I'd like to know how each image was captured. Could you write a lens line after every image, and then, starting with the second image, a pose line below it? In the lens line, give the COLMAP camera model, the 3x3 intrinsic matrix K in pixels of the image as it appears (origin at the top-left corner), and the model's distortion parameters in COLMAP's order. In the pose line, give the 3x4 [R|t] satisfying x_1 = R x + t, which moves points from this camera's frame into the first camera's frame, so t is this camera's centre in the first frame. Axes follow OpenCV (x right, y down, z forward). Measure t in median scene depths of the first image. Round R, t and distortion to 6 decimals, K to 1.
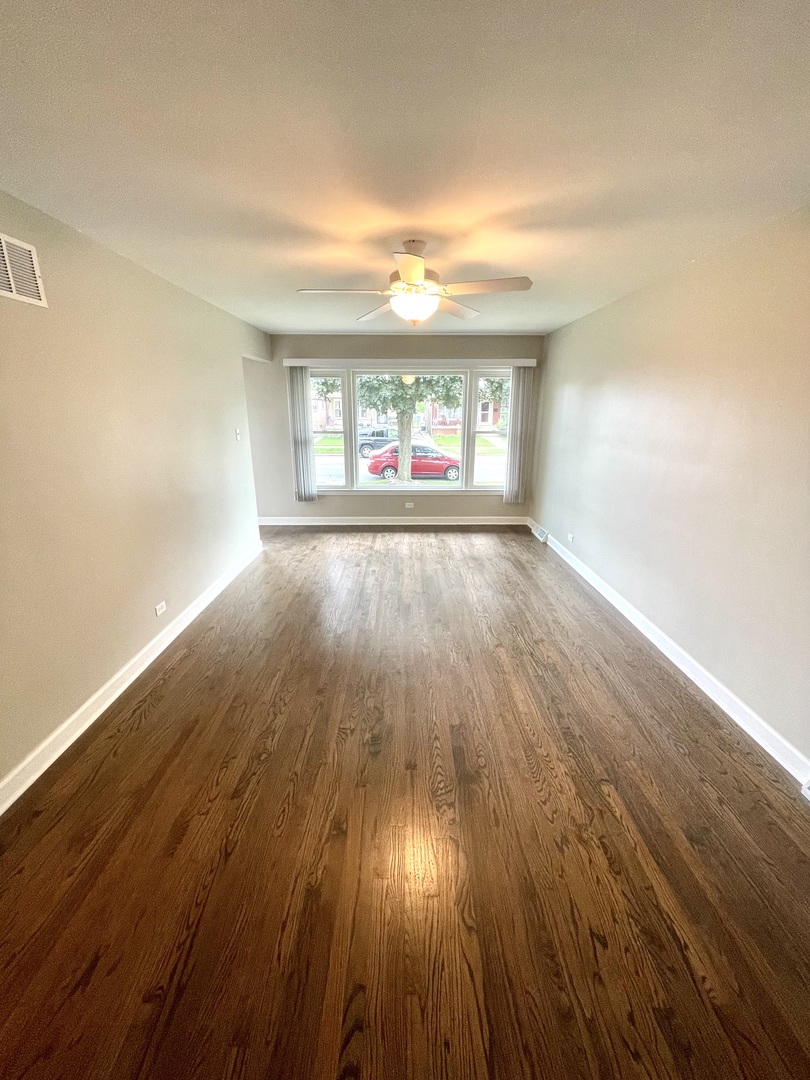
lens RADIAL K [[435.1, 0, 403.6], [0, 435.1, 537.7], [0, 0, 1]] dist [-0.000321, 0.000588]
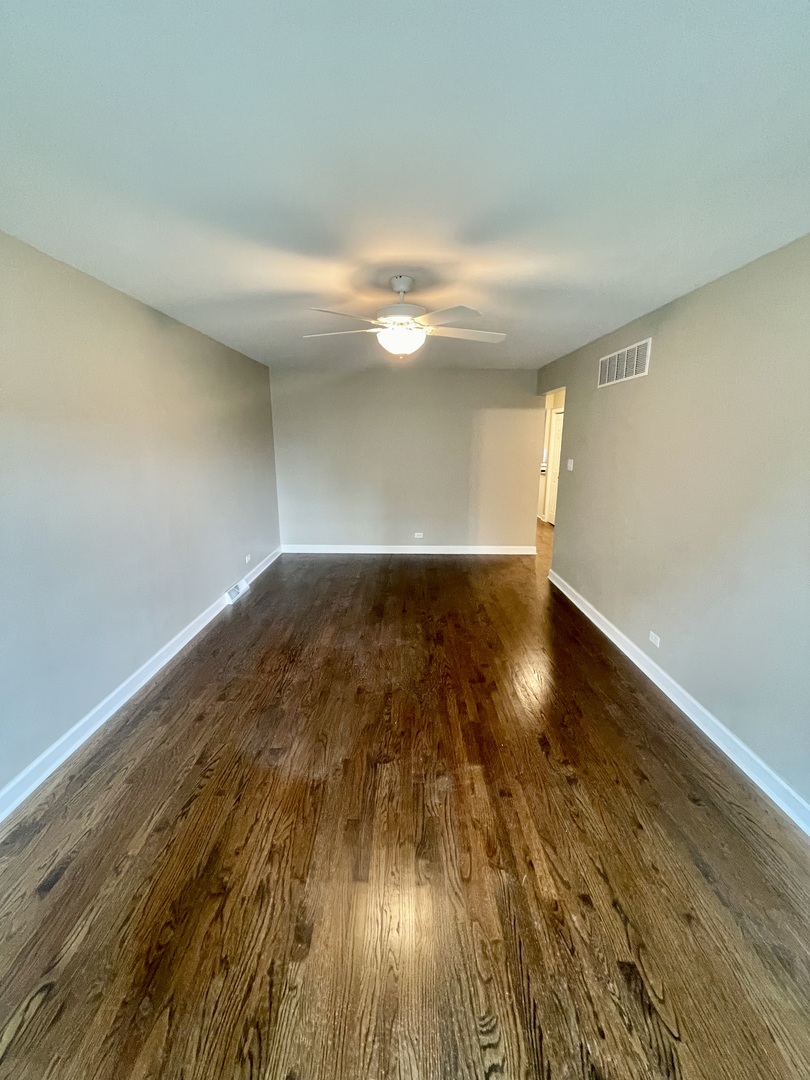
lens RADIAL K [[435.1, 0, 403.6], [0, 435.1, 541.4], [0, 0, 1]] dist [-0.000321, 0.000588]
pose [[-0.999967, -0.008085, -0.000891, 0.018537], [-0.007413, 0.860799, 0.508891, -0.525627], [-0.003348, 0.508880, -0.860831, 1.723966]]
